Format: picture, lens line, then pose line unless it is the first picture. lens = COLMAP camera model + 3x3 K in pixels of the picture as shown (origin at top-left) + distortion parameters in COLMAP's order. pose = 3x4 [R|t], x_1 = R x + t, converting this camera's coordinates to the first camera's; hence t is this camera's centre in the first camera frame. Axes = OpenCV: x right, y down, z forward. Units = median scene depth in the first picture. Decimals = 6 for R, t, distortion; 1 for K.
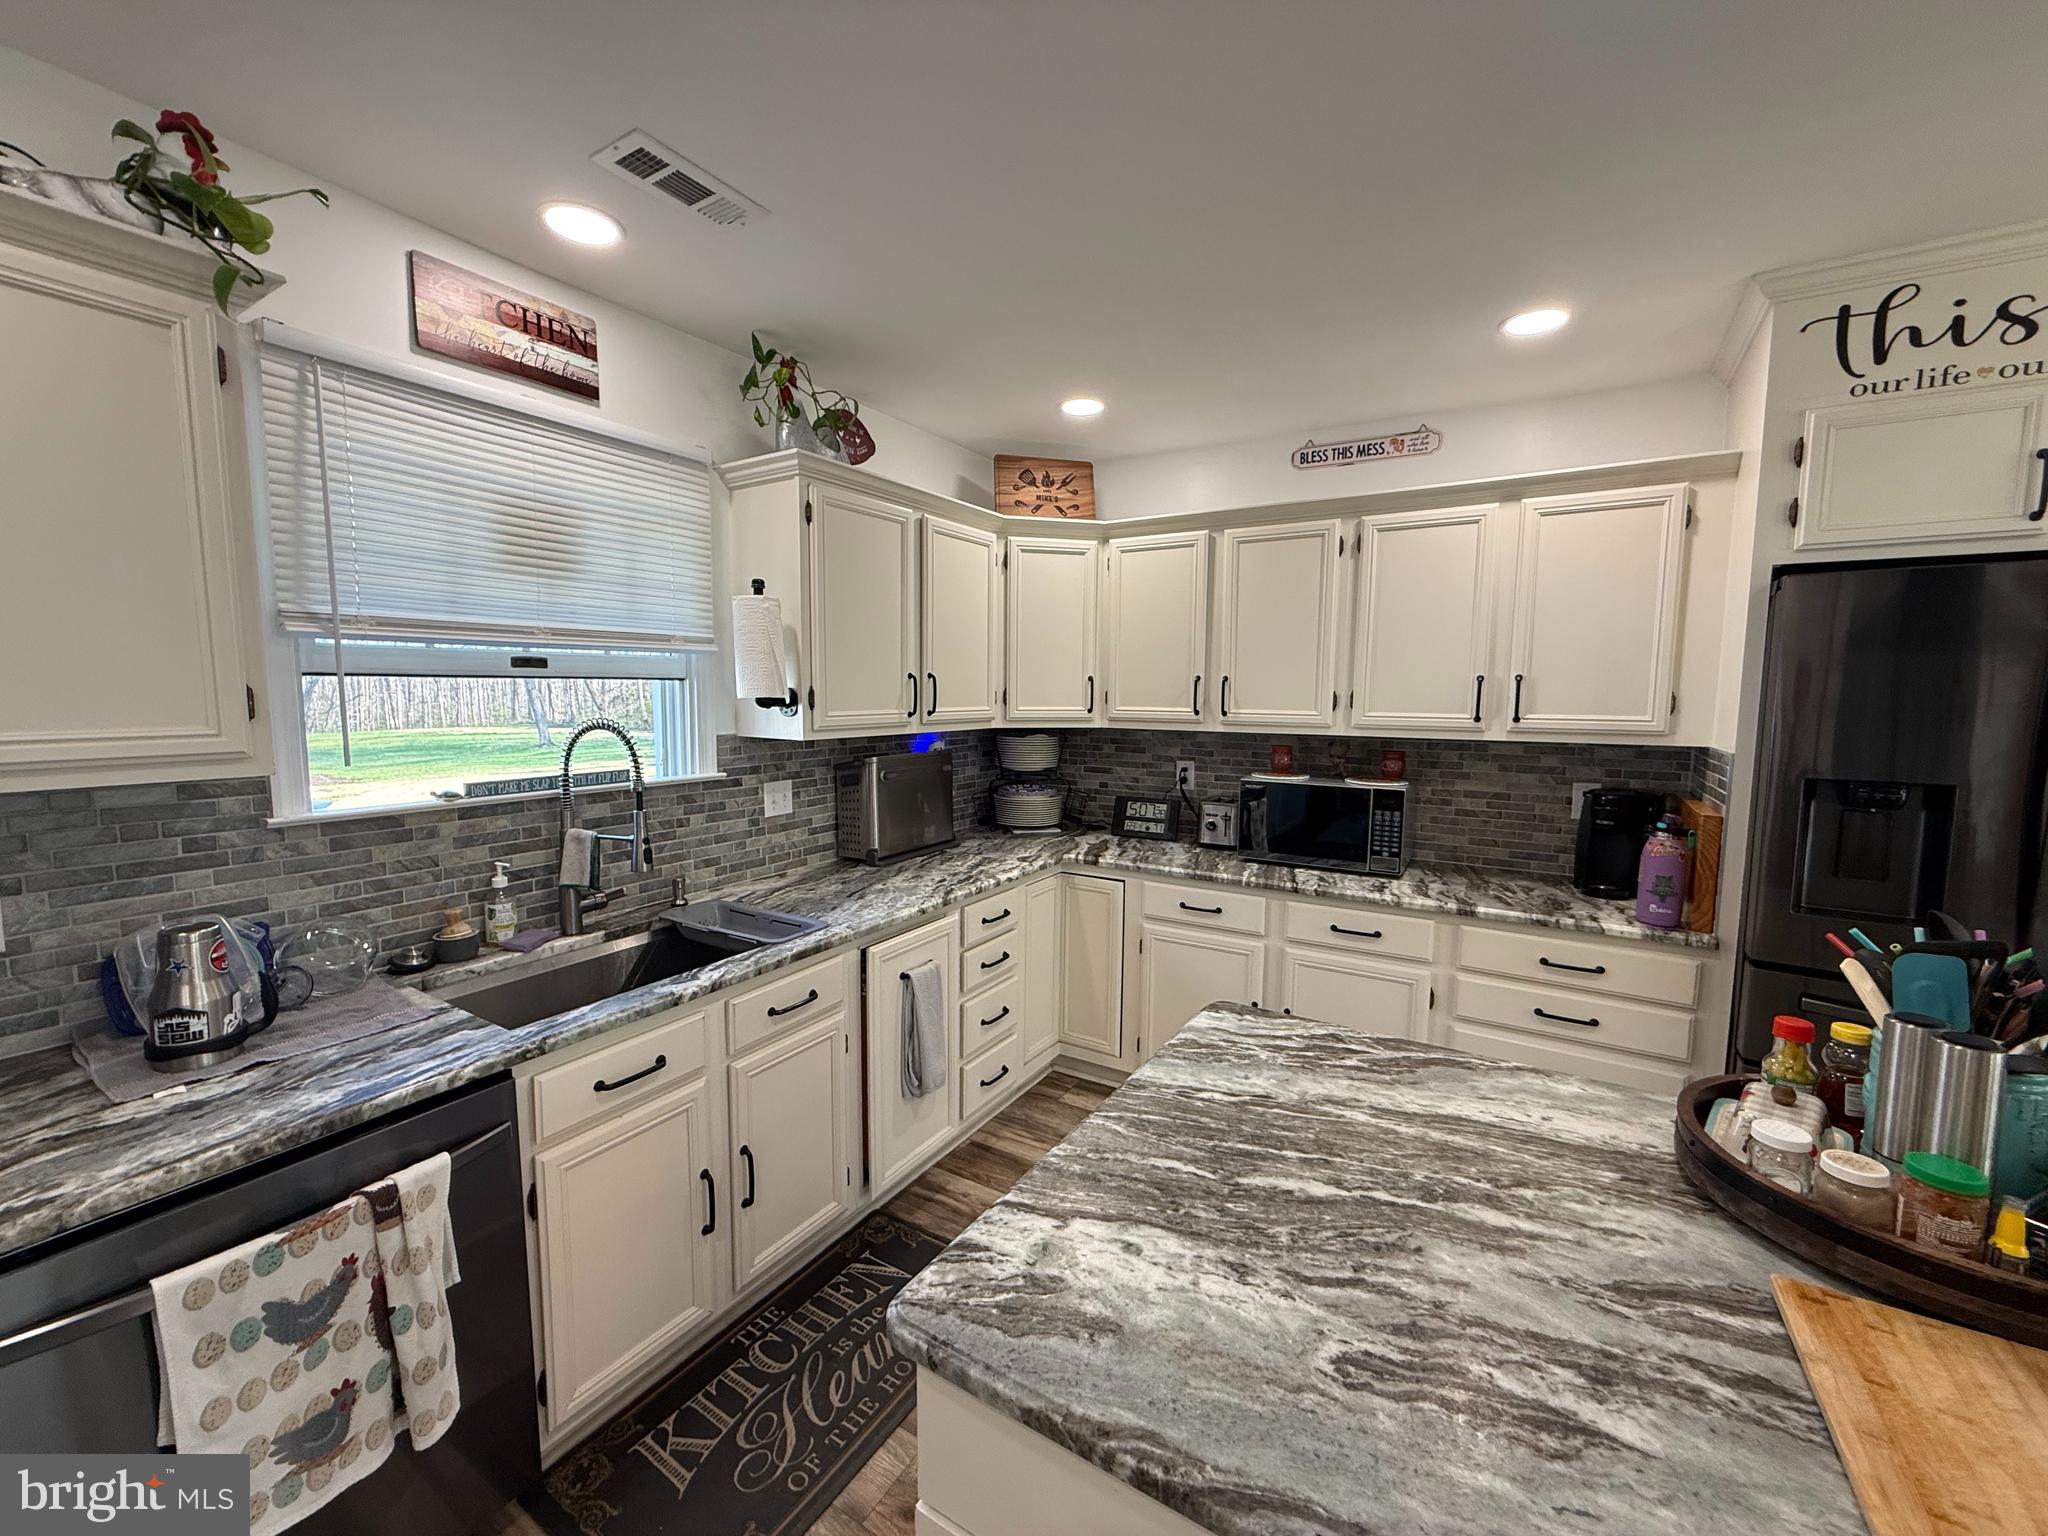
lens RADIAL K [[813.7, 0, 1016.2], [0, 813.7, 773.3], [0, 0, 1]] dist [0.000145, 0.000211]
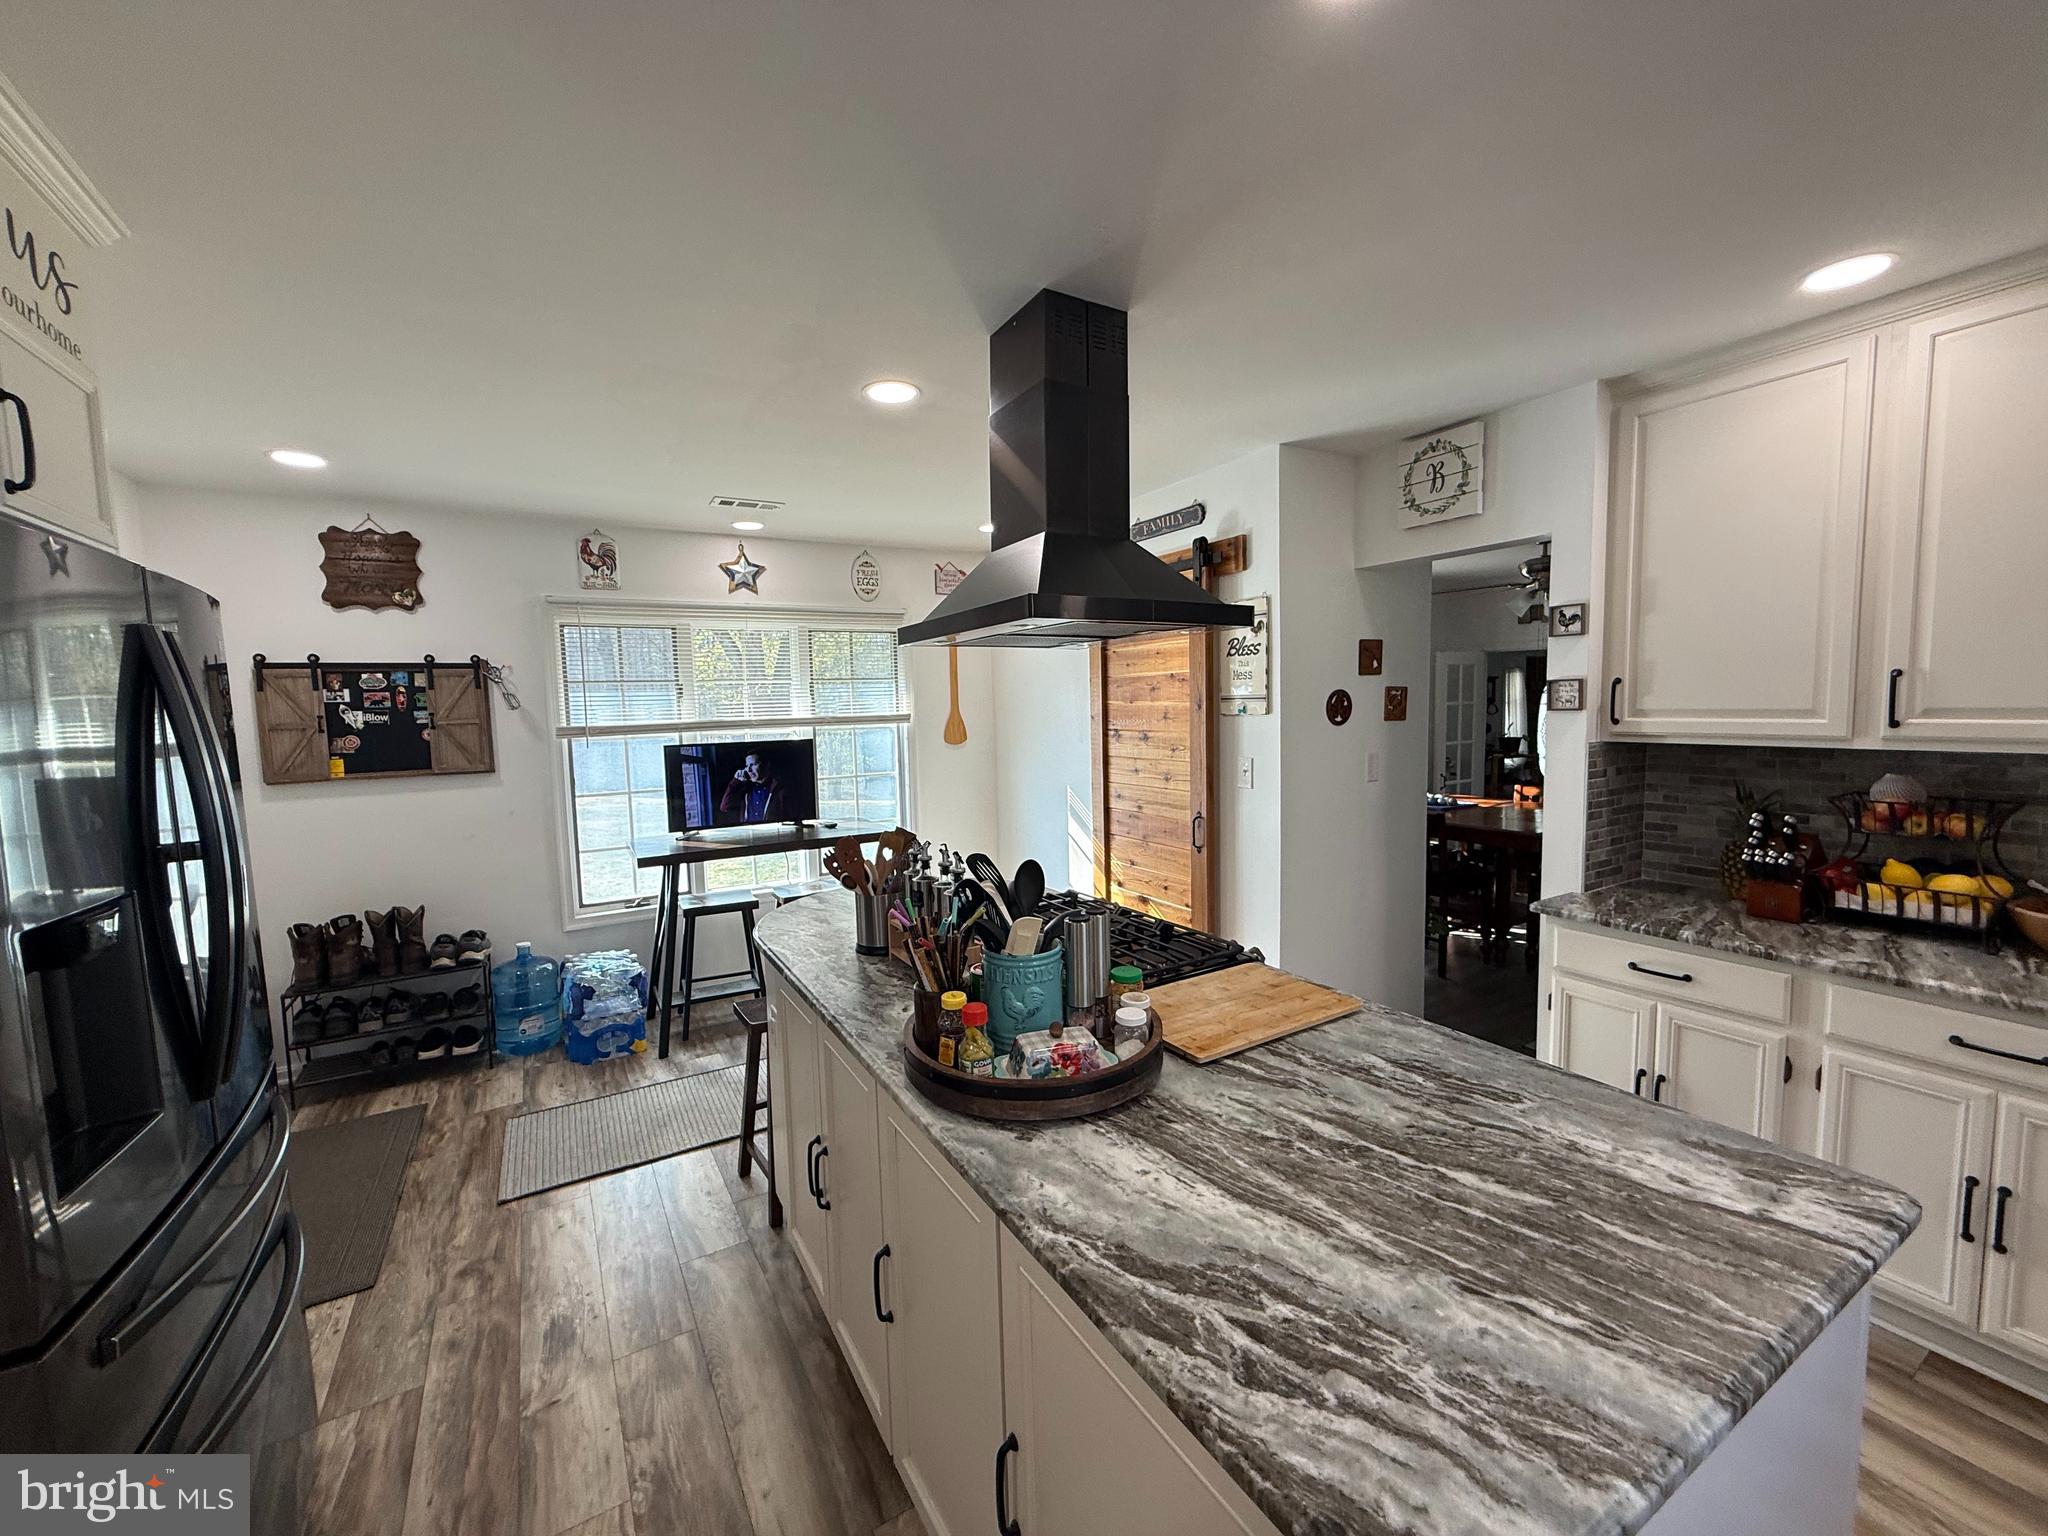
lens RADIAL K [[813.7, 0, 1016.2], [0, 813.7, 768.6], [0, 0, 1]] dist [0.000145, 0.000211]
pose [[-0.889095, -0.020758, 0.457252, 0.273295], [0.067987, 0.981901, 0.176772, -0.163630], [-0.452645, 0.188255, -0.871592, 1.370979]]
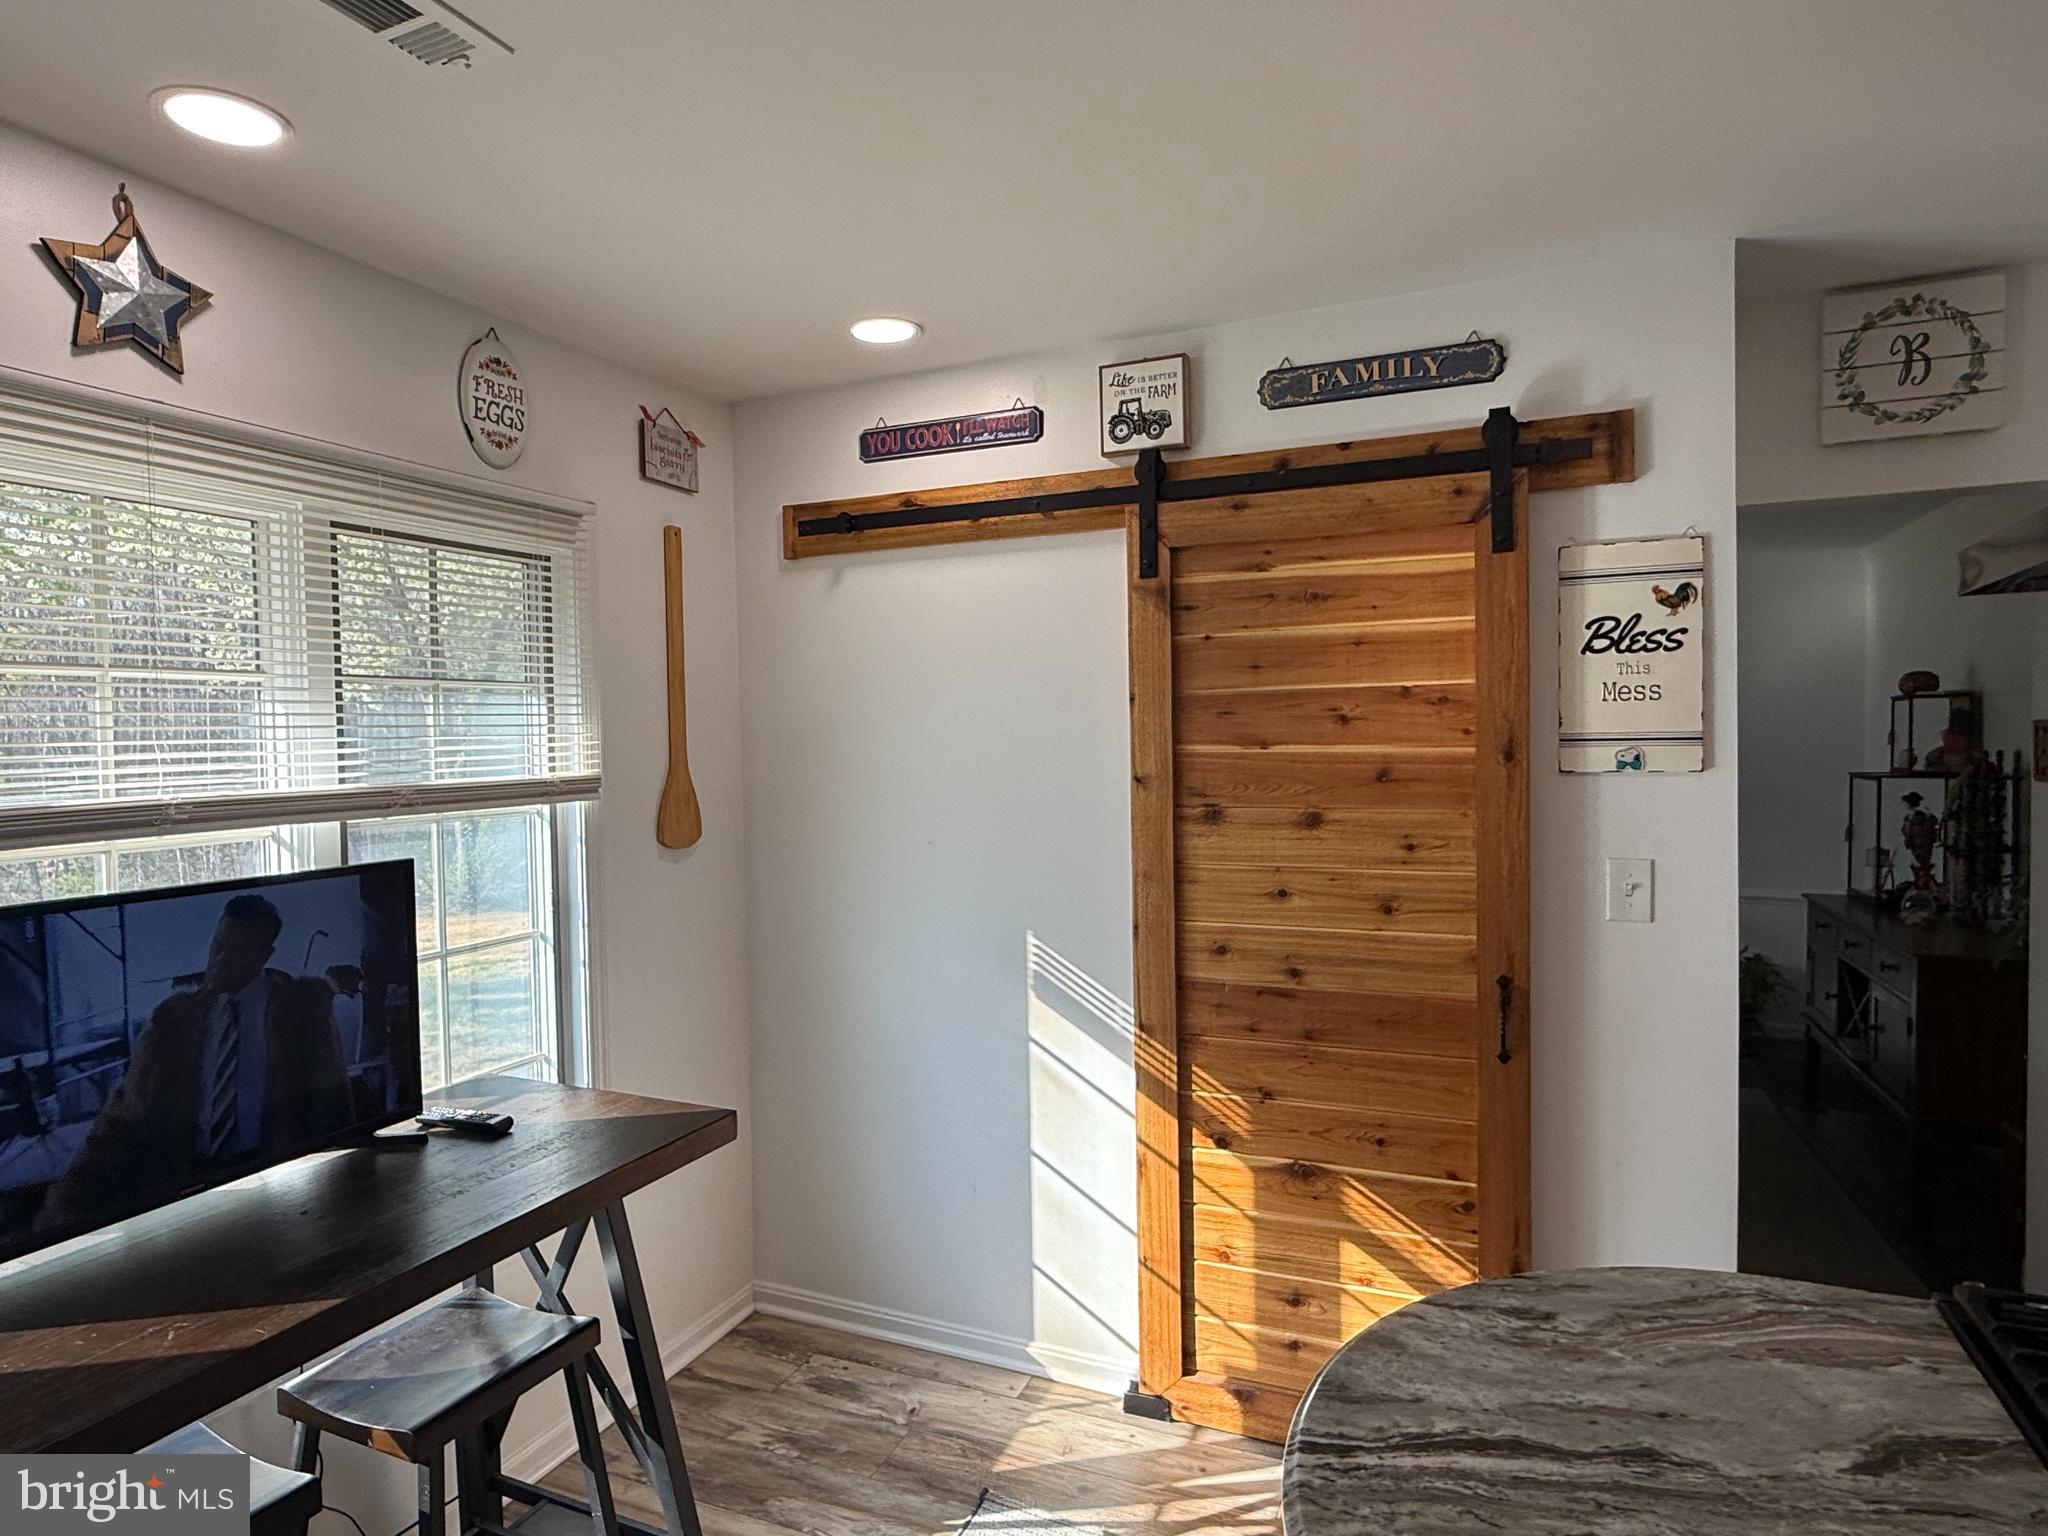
lens RADIAL K [[1158.5, 0, 1022.6], [0, 1158.5, 771.2], [0, 0, 1]] dist [0.000210, 0.000681]
pose [[-0.987337, 0.016938, -0.157729, 1.721262], [-0.004337, 0.991030, 0.133569, -0.082366], [0.158577, 0.132562, -0.978407, 0.556364]]
